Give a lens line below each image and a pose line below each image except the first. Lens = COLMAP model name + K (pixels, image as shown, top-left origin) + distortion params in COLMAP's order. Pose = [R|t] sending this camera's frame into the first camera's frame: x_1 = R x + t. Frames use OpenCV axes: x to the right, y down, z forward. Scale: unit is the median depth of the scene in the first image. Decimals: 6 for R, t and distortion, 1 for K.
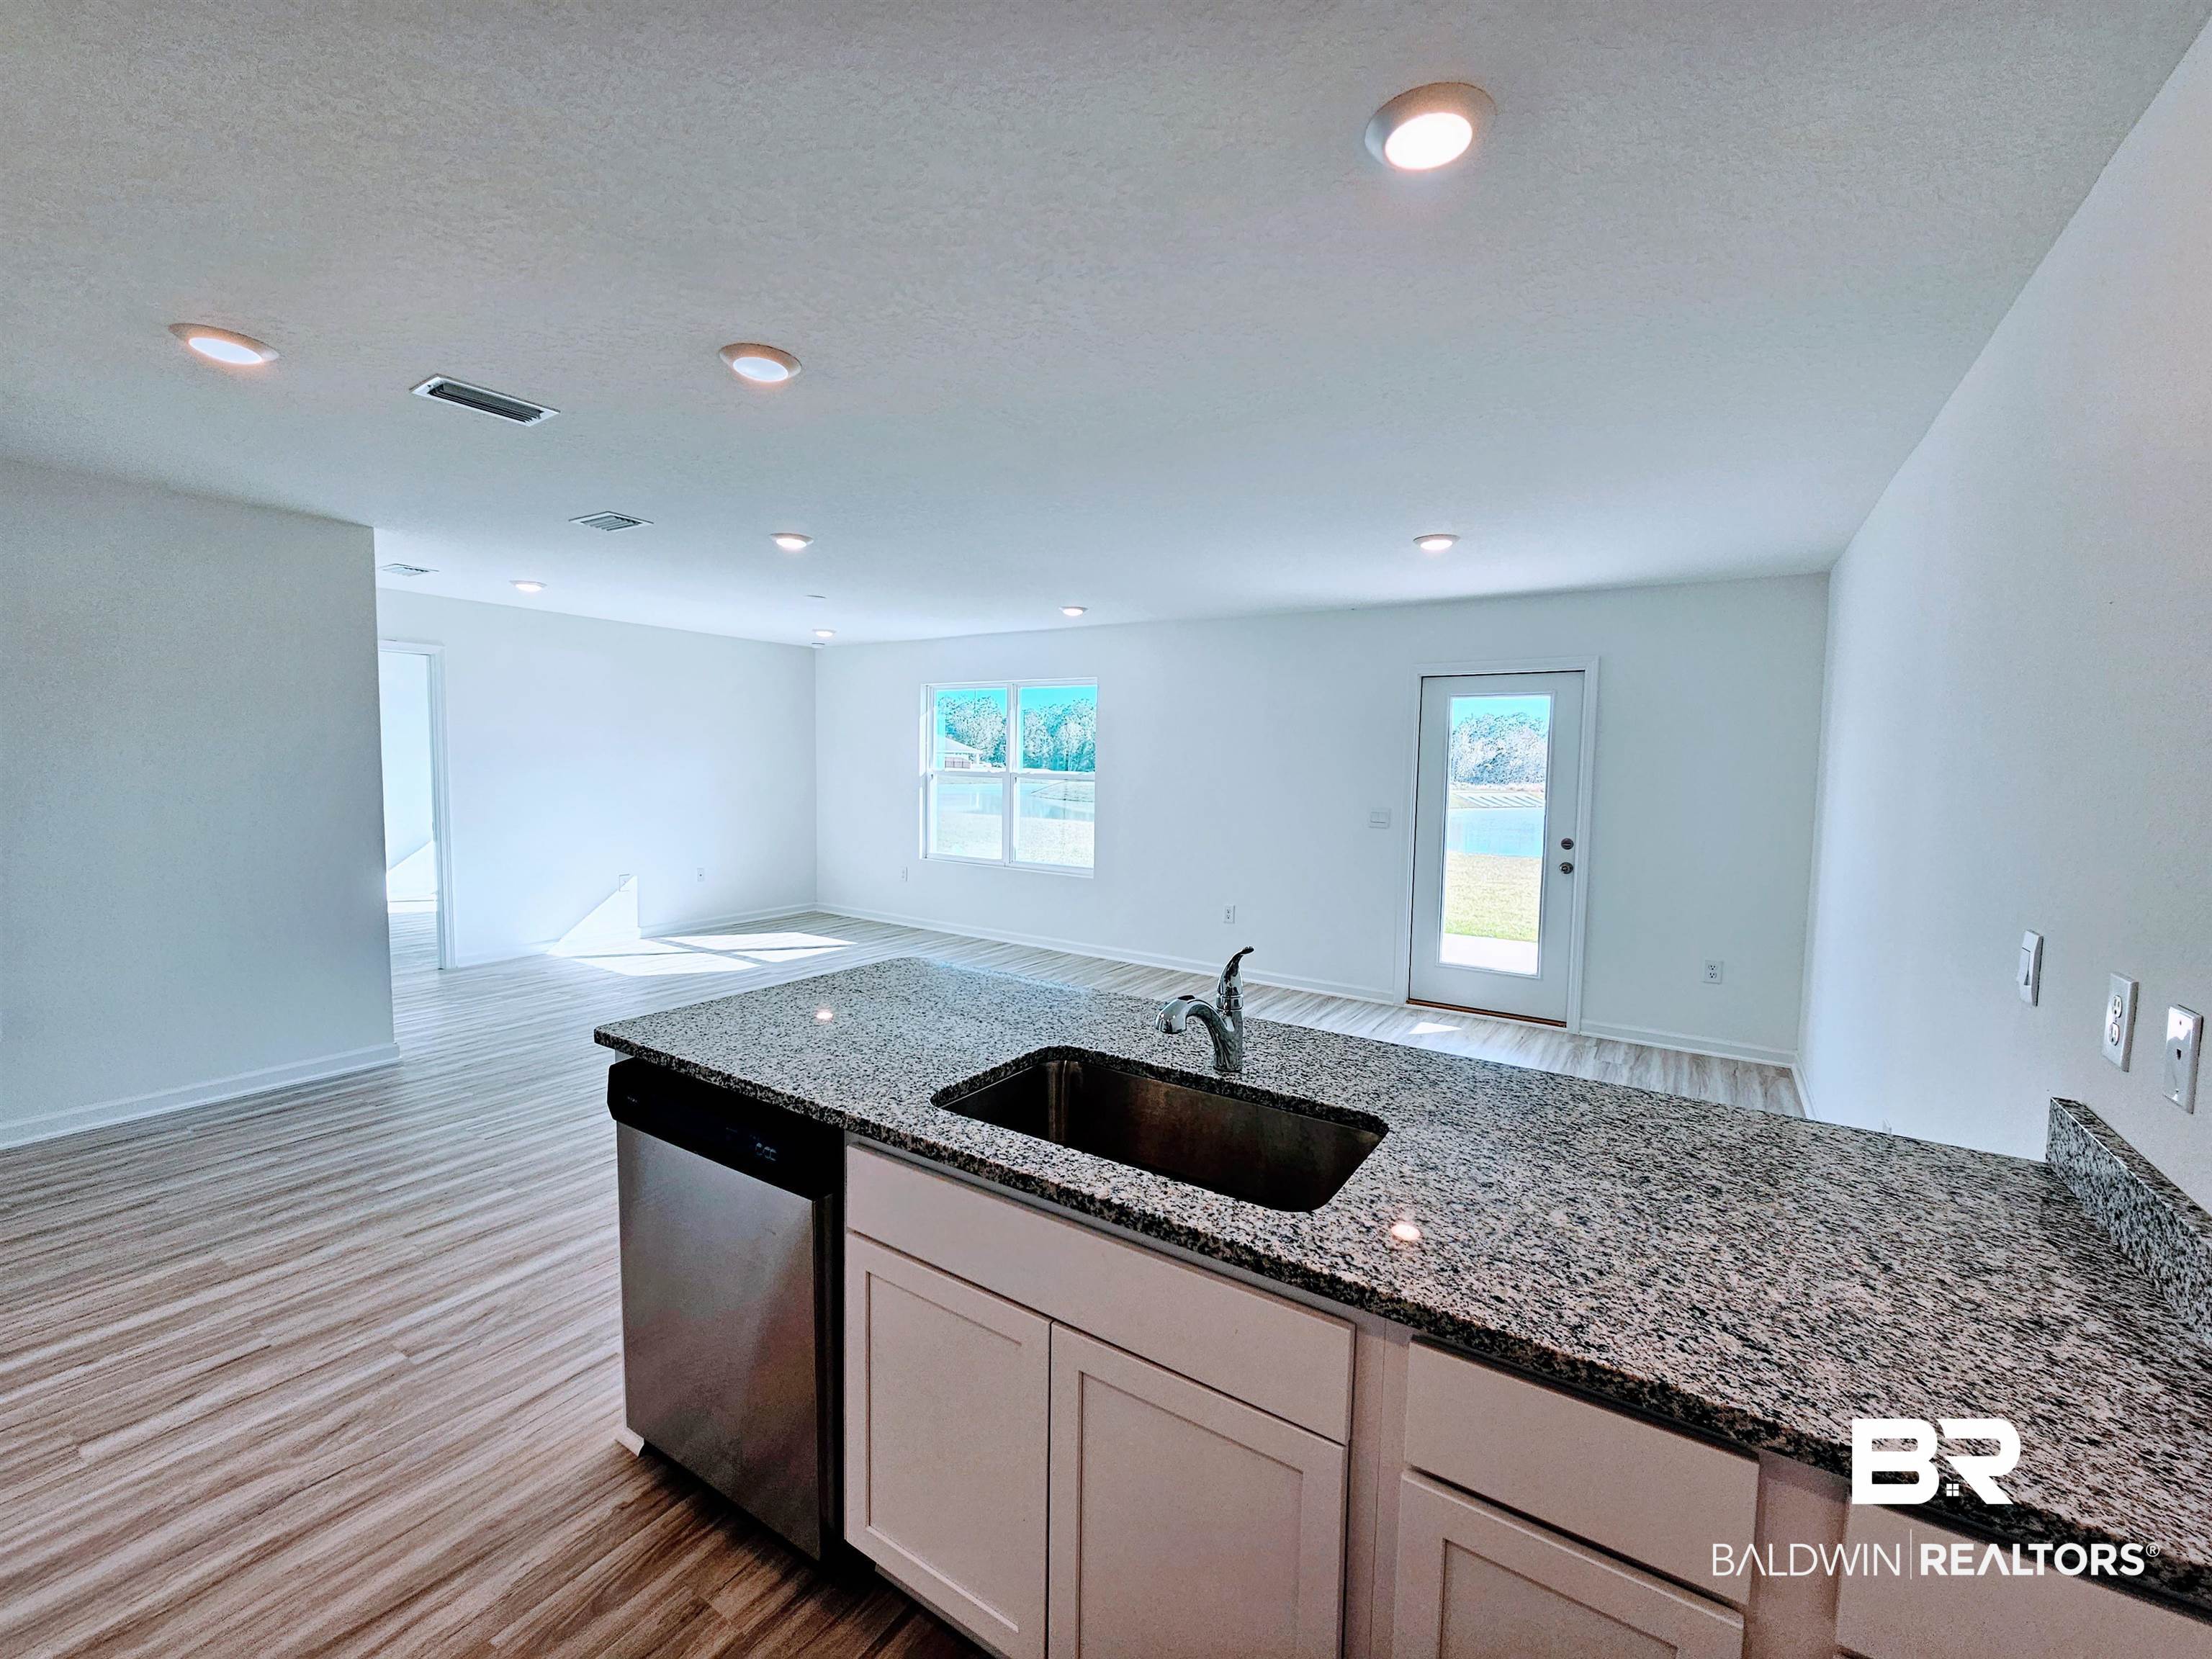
lens RADIAL K [[905.1, 0, 1116.3], [0, 905.1, 825.5], [0, 0, 1]] dist [-0.008995, 0.005015]
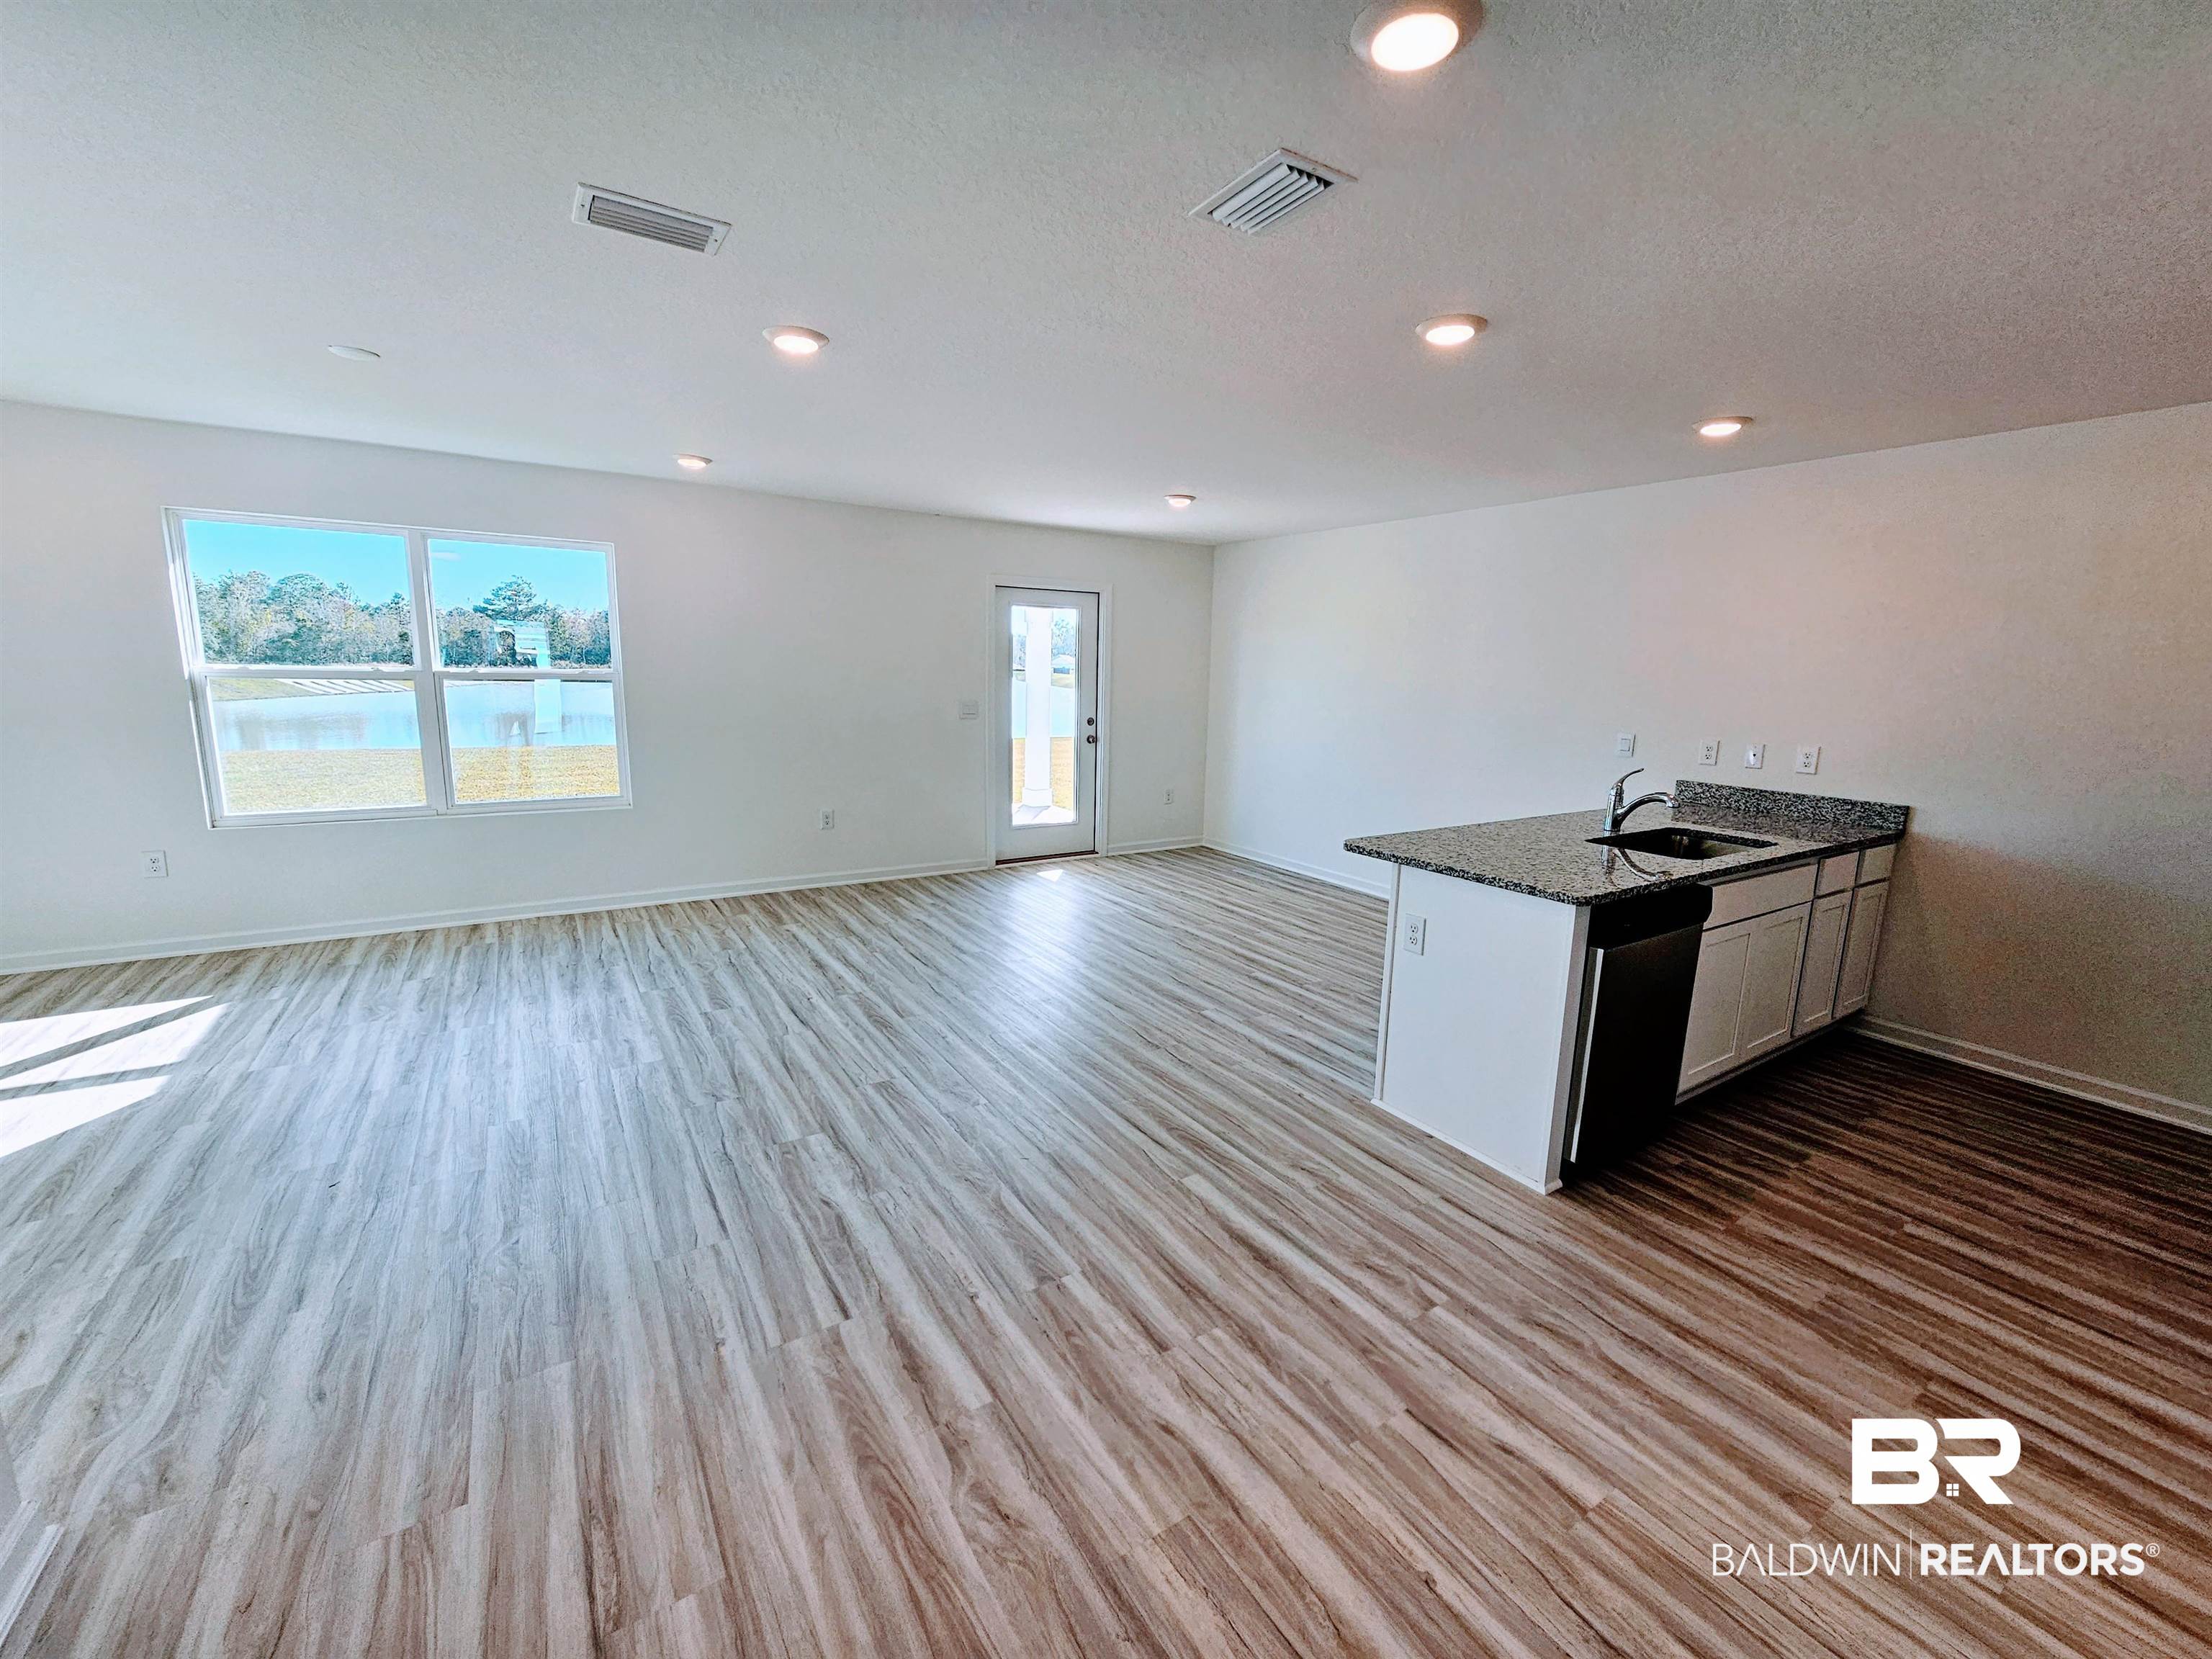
lens RADIAL K [[905.1, 0, 1116.3], [0, 905.1, 825.5], [0, 0, 1]] dist [-0.008995, 0.005015]
pose [[0.409722, -0.164823, 0.897196, -1.298984], [0.045592, 0.986012, 0.160319, -0.074350], [-0.911070, -0.024782, 0.411505, 0.699075]]
